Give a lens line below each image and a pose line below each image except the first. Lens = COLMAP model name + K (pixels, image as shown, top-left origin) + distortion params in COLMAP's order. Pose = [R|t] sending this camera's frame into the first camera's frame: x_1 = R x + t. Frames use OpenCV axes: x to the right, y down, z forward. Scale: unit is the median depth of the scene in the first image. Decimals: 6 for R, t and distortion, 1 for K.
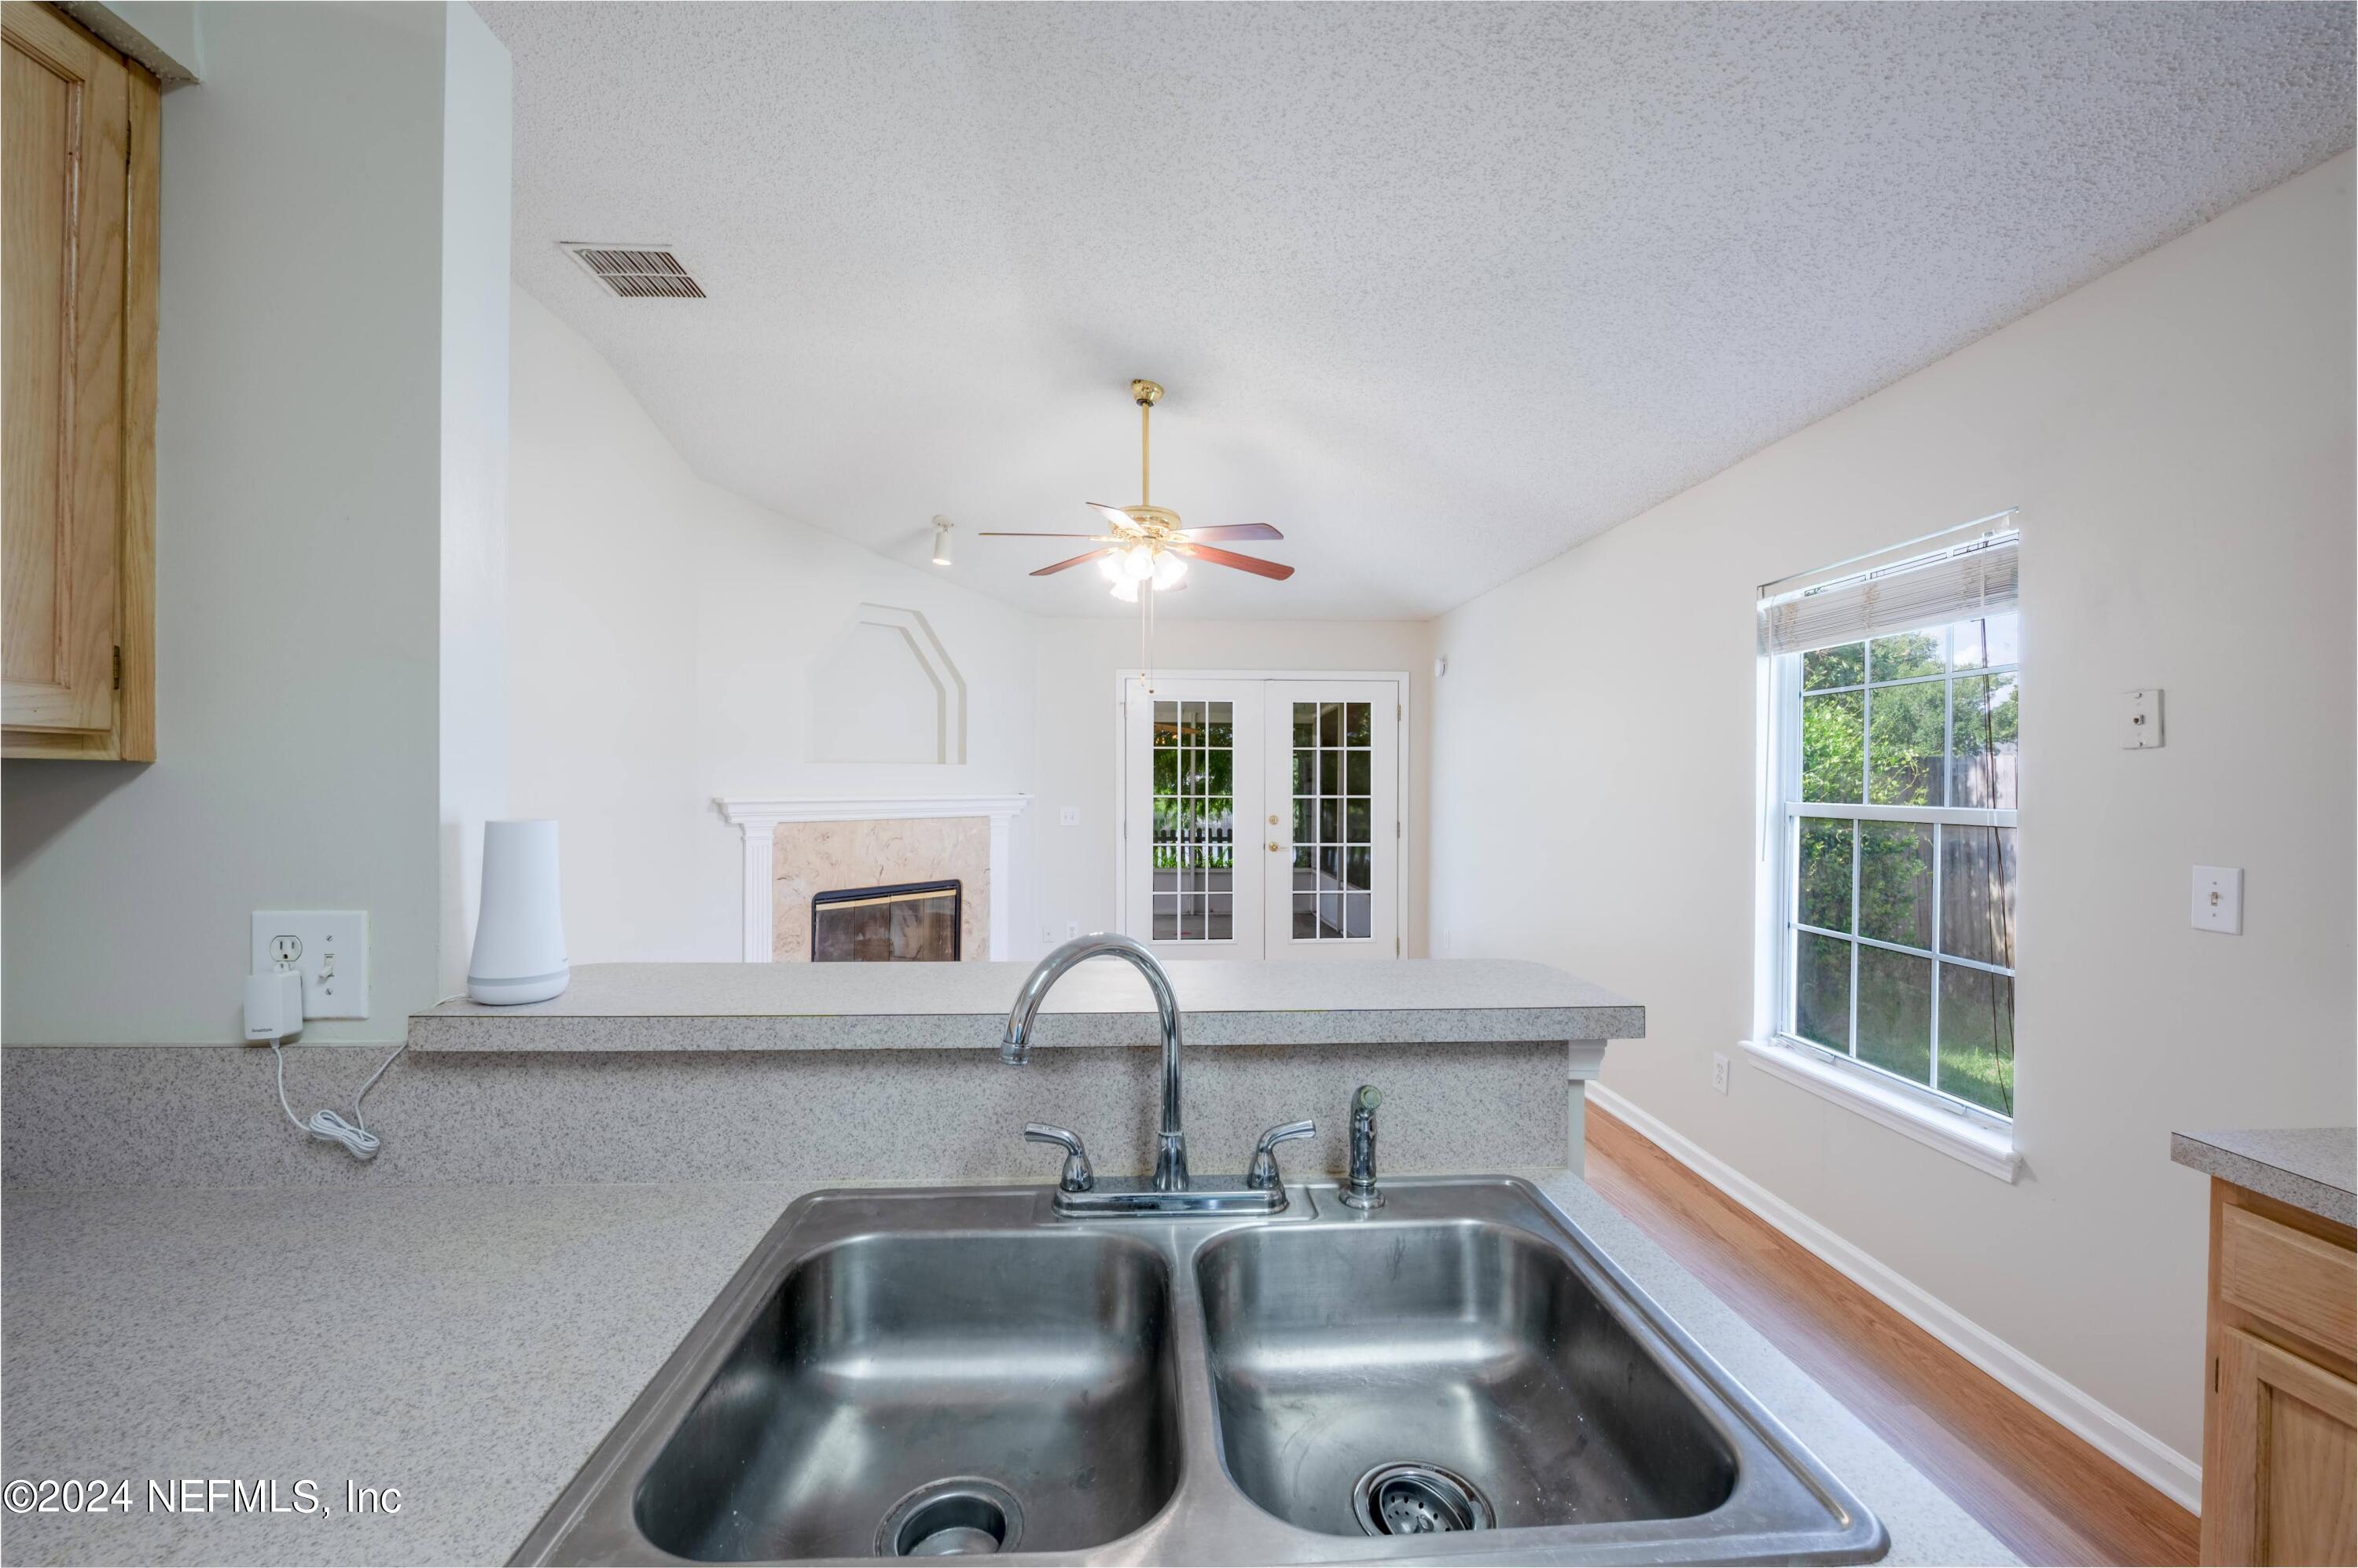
lens RADIAL K [[952.5, 0, 1182.4], [0, 952.5, 789.8], [0, 0, 1]] dist [-0.003994, -0.000363]
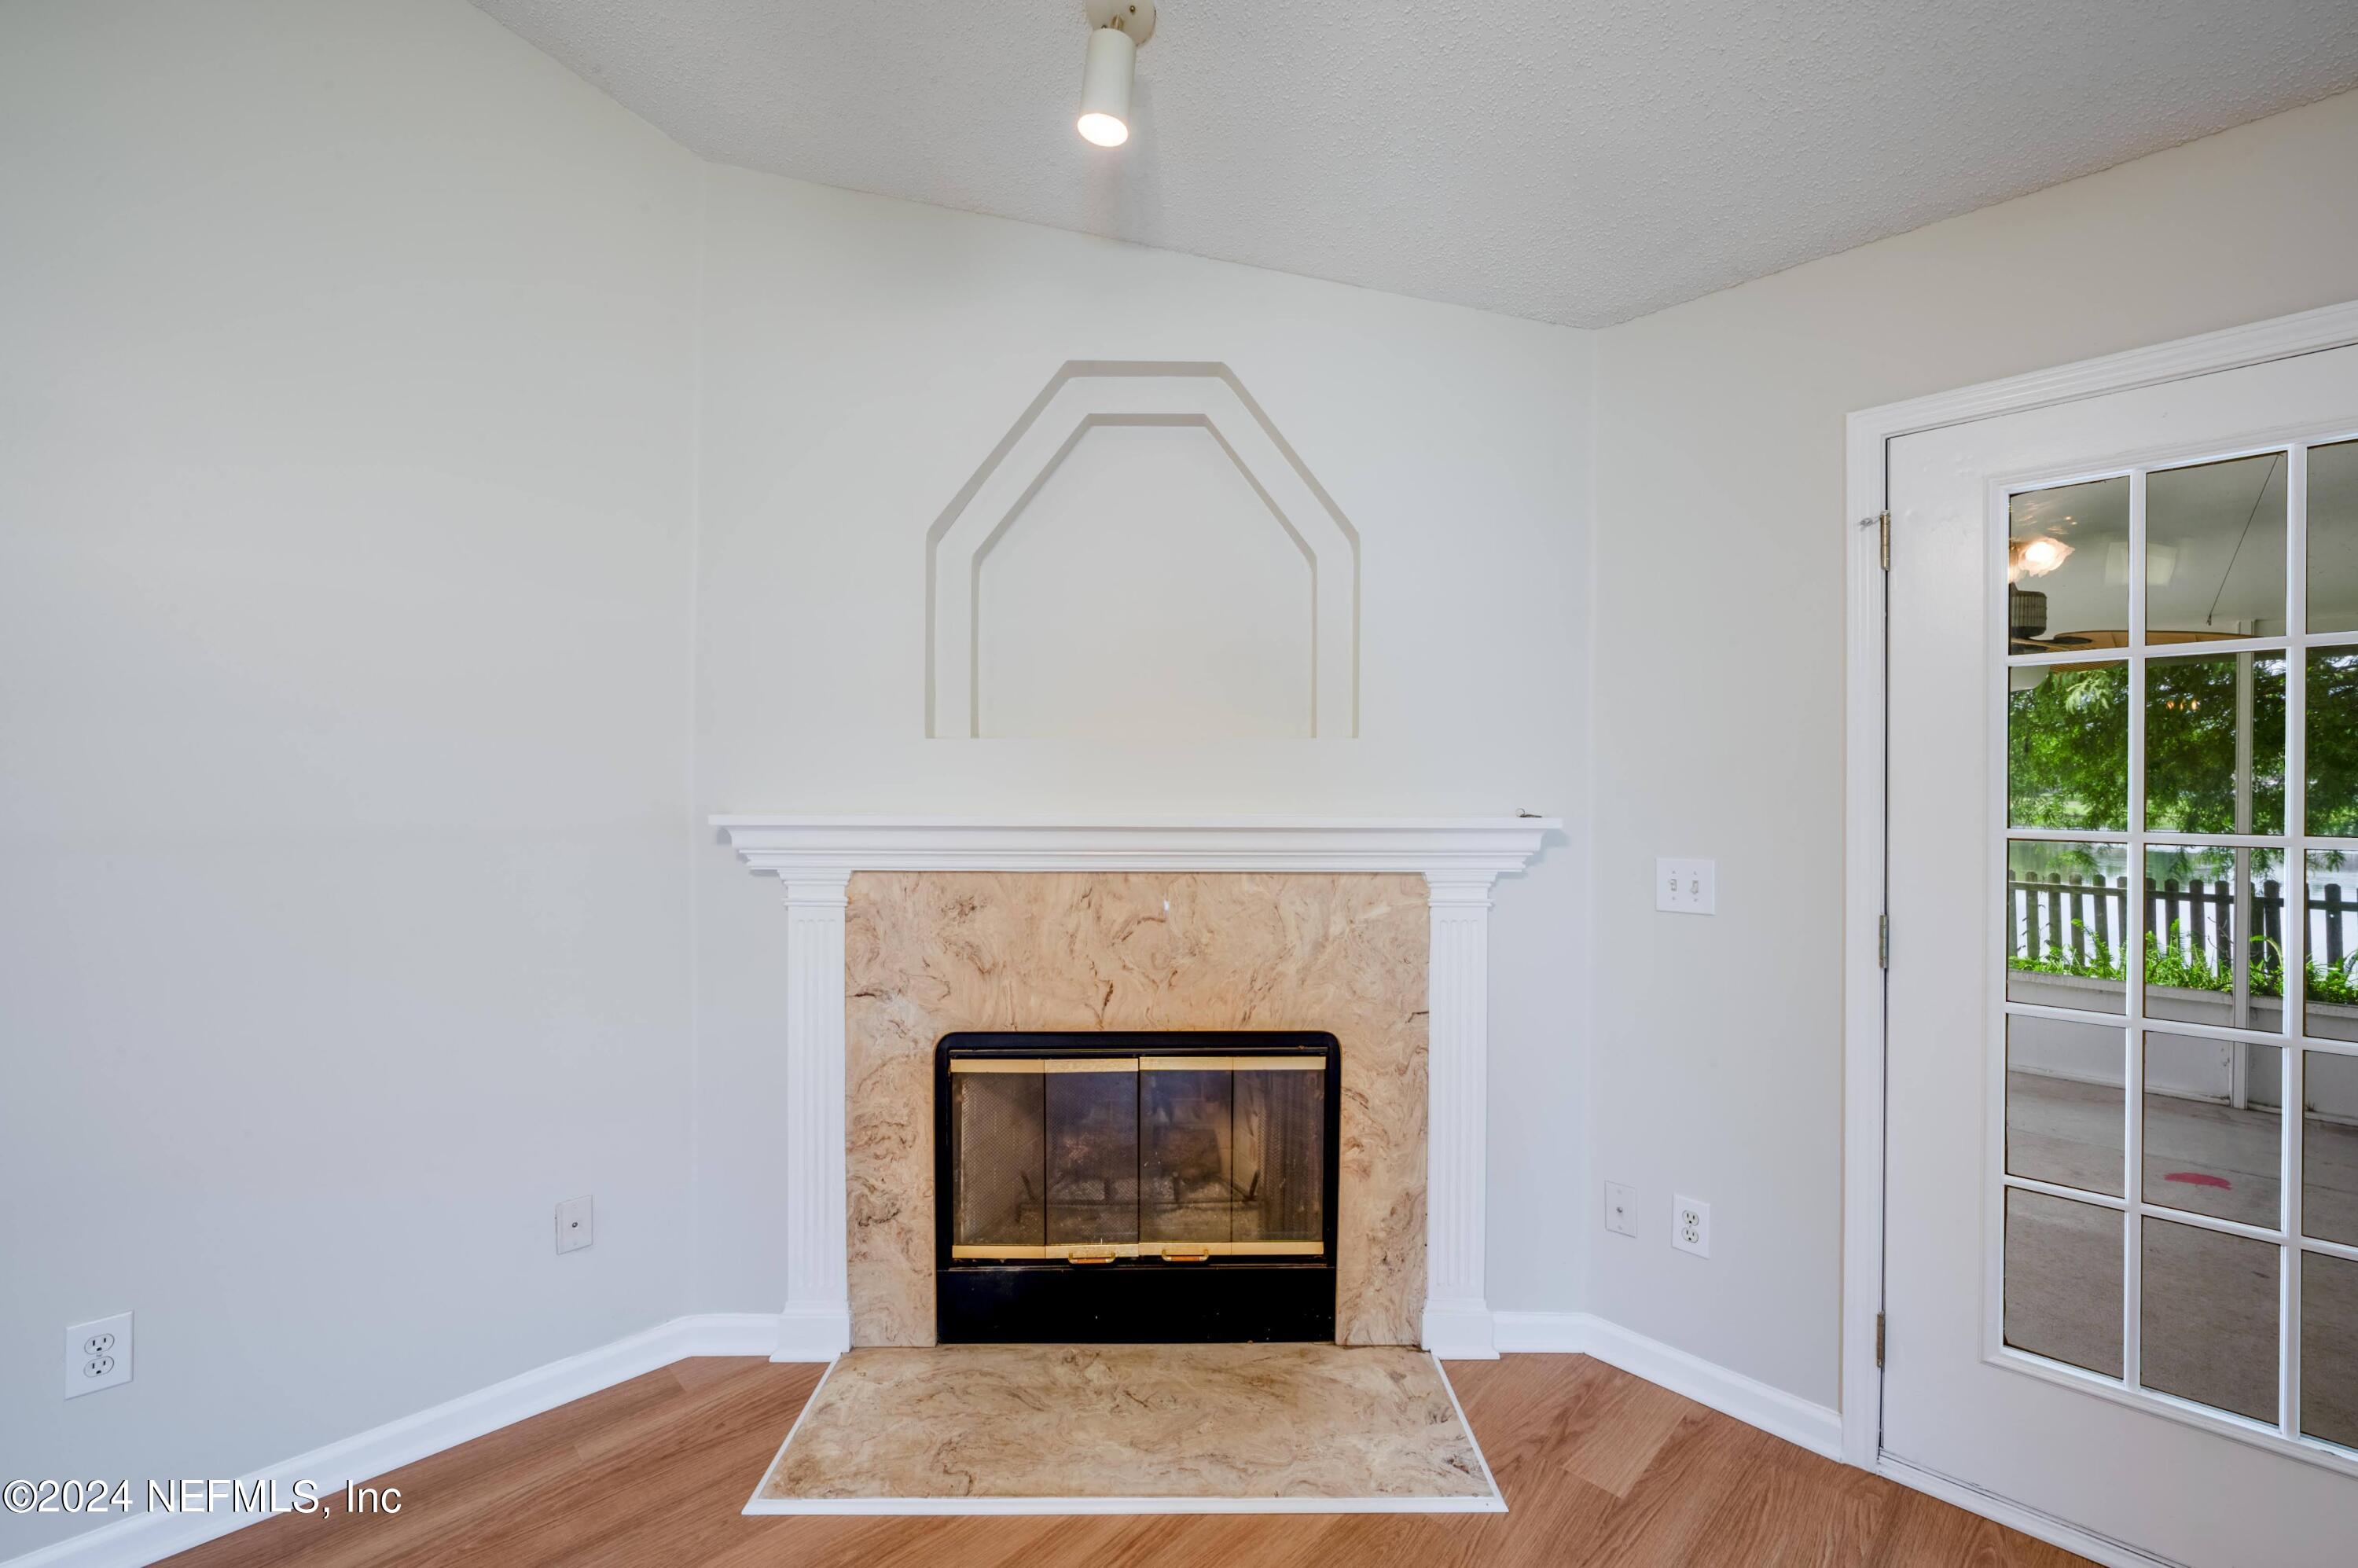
lens RADIAL K [[952.5, 0, 1171.7], [0, 952.5, 780.8], [0, 0, 1]] dist [-0.003994, -0.000363]
pose [[0.668536, -0.002248, -0.743677, 0.012159], [-0.008626, 0.999905, -0.010777, -0.004232], [0.743630, 0.013619, 0.668453, 0.700055]]
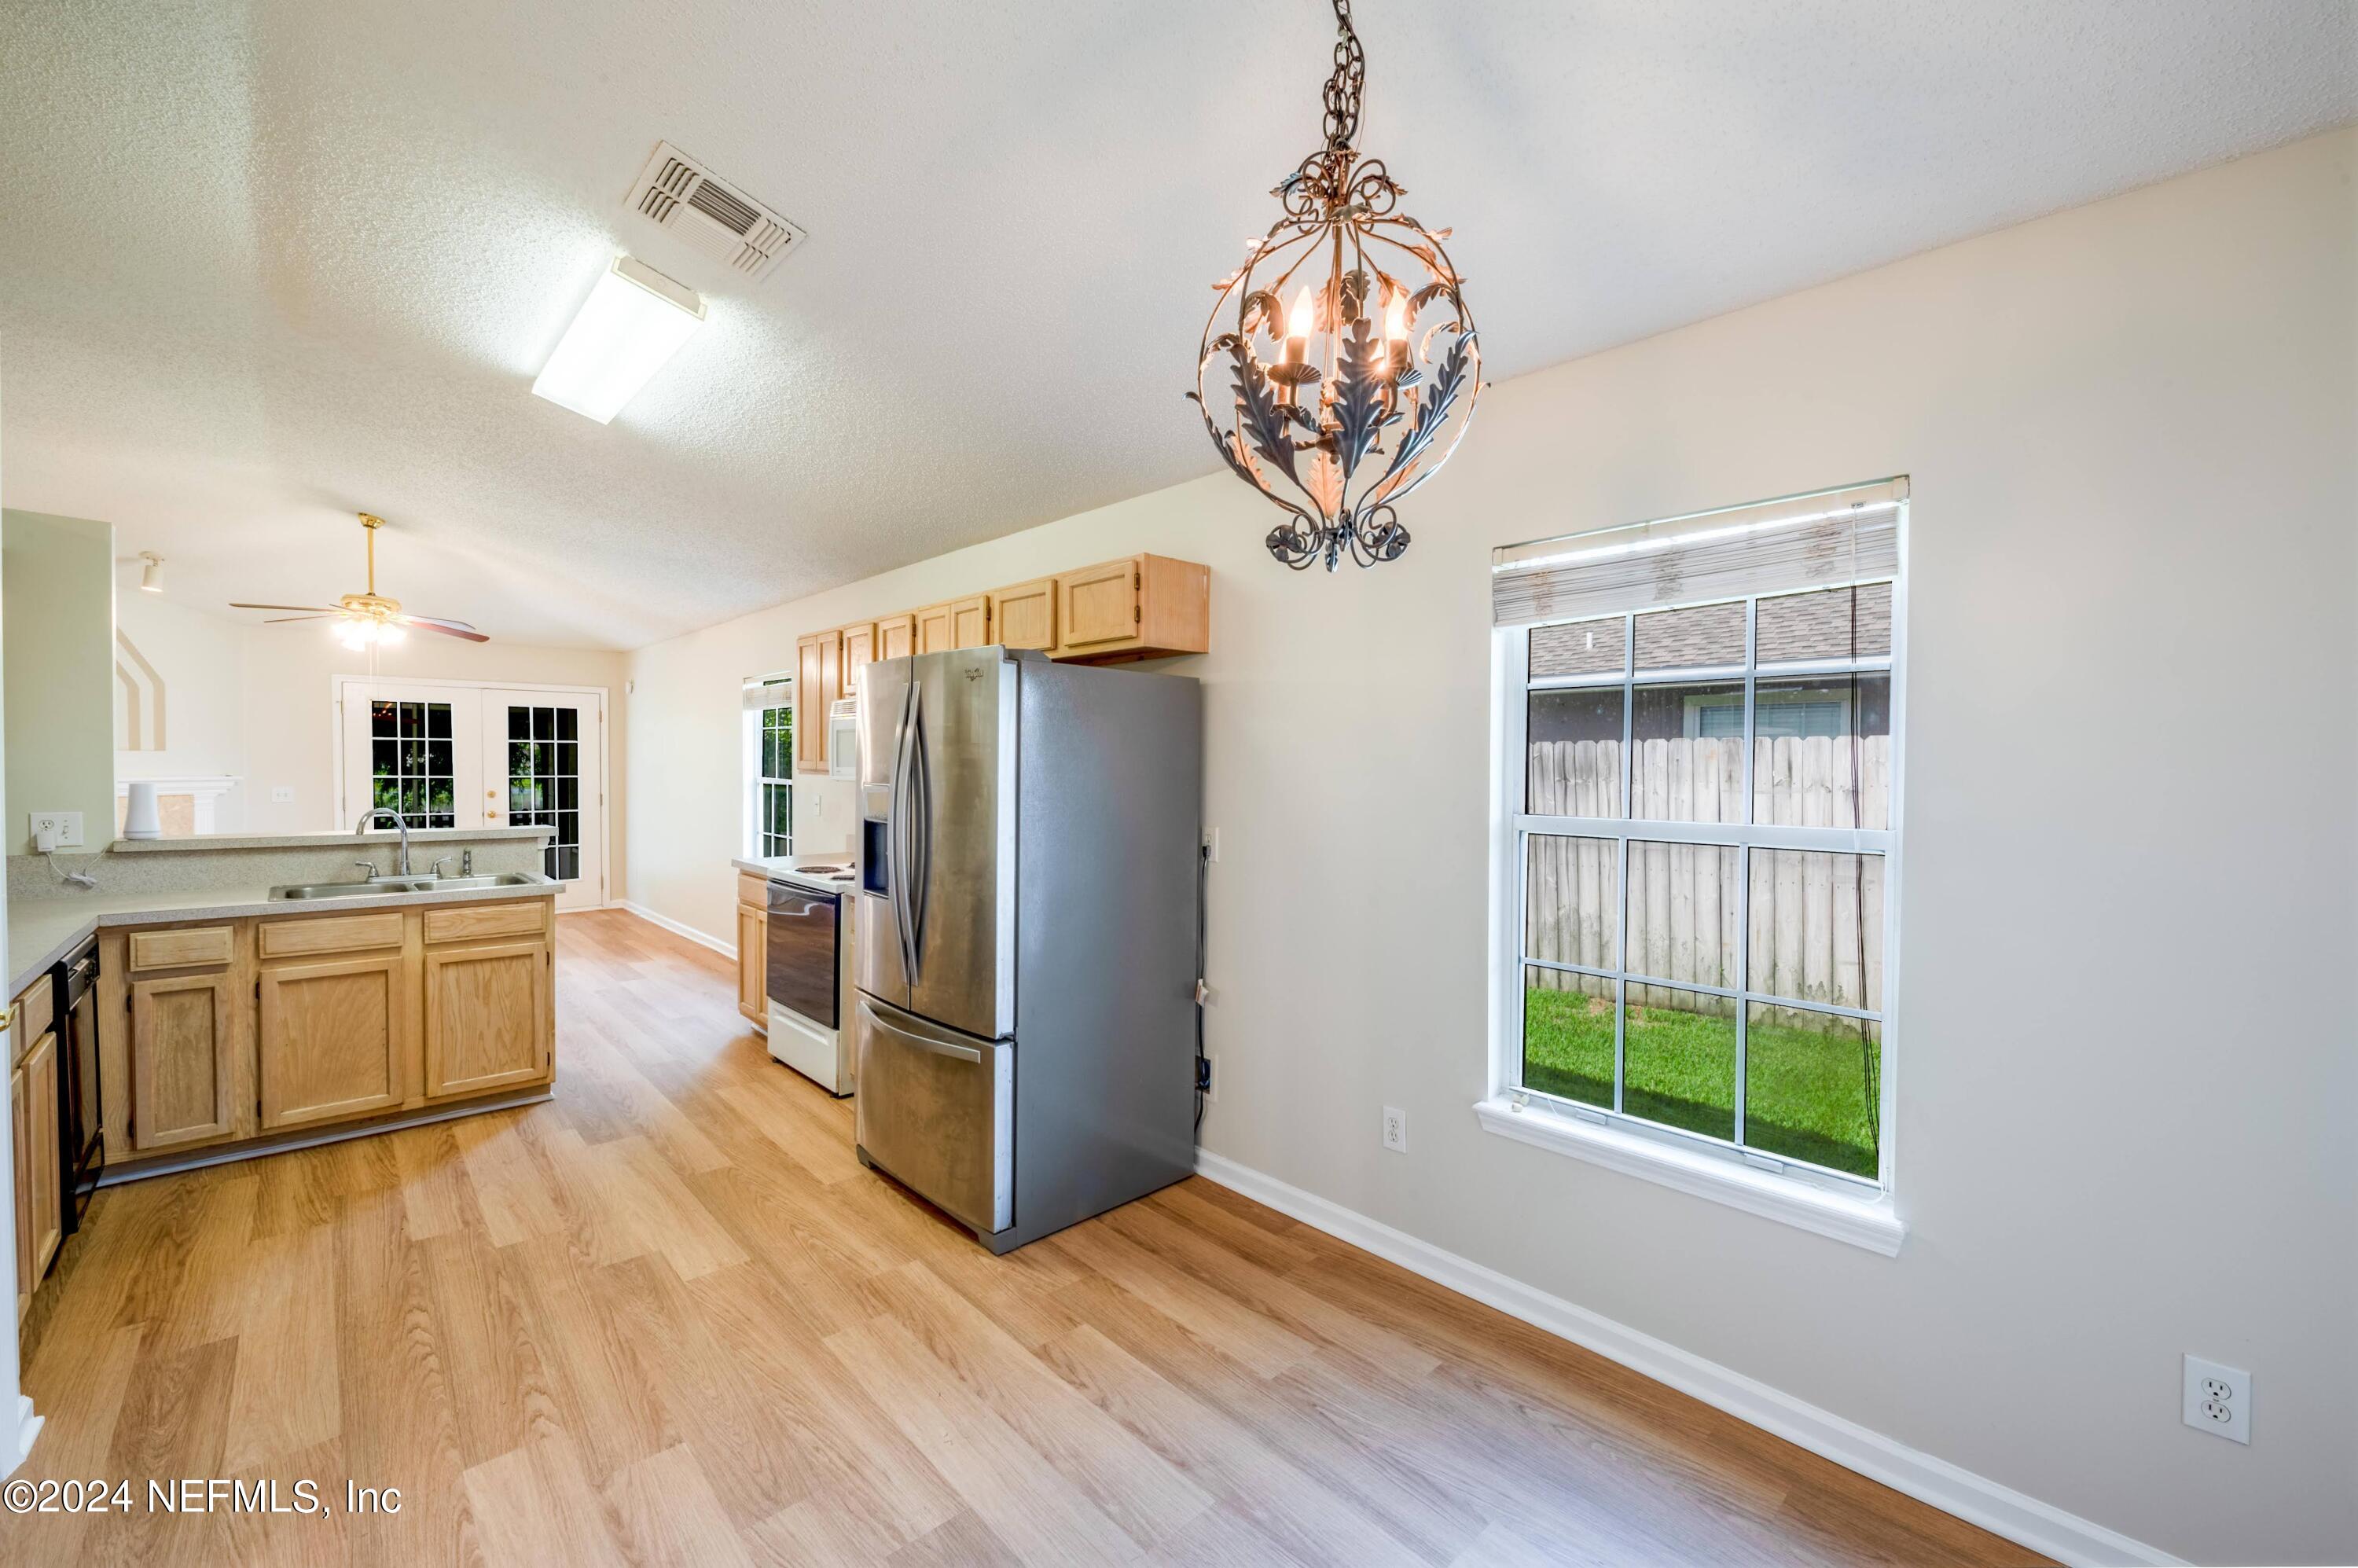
lens RADIAL K [[952.5, 0, 1181.6], [0, 952.5, 786.9], [0, 0, 1]] dist [-0.003994, -0.000363]
pose [[0.772055, -0.013511, 0.635412, -0.004167], [0.002439, 0.999830, 0.018297, -0.001194], [-0.635551, -0.012577, 0.771957, -0.710609]]
